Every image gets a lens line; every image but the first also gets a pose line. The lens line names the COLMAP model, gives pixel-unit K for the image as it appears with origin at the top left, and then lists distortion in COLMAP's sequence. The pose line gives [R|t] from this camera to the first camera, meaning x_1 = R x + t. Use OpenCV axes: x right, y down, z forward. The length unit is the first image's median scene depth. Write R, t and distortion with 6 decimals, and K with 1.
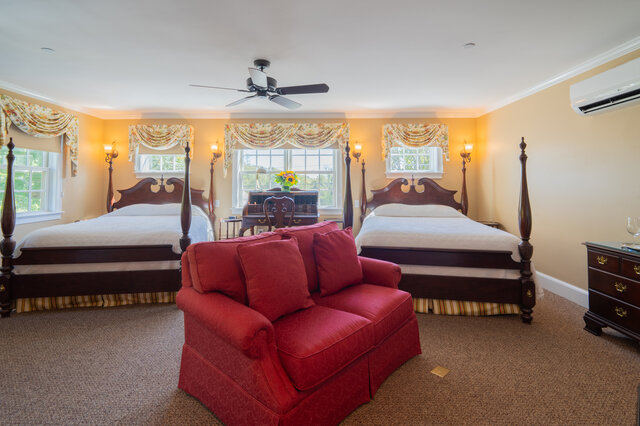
lens RADIAL K [[296.6, 0, 320.5], [0, 296.6, 178.9], [0, 0, 1]] dist [-0.011734, -0.002018]
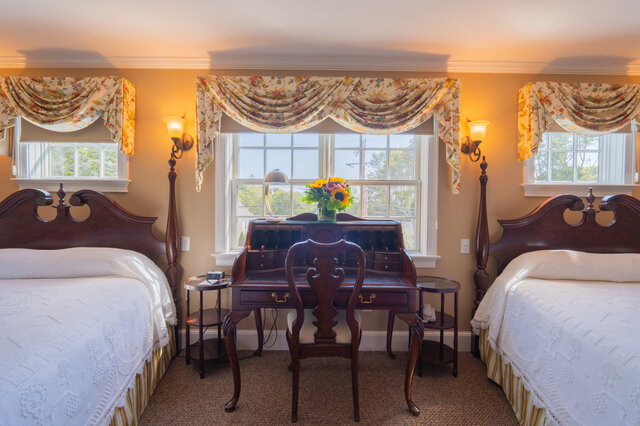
lens RADIAL K [[296.6, 0, 320.7], [0, 296.6, 213.9], [0, 0, 1]] dist [-0.011734, -0.002018]
pose [[0.999898, 0.008904, -0.011180, -0.120590], [-0.008297, 0.998551, 0.053163, 0.005339], [0.011637, -0.053064, 0.998523, 0.521729]]
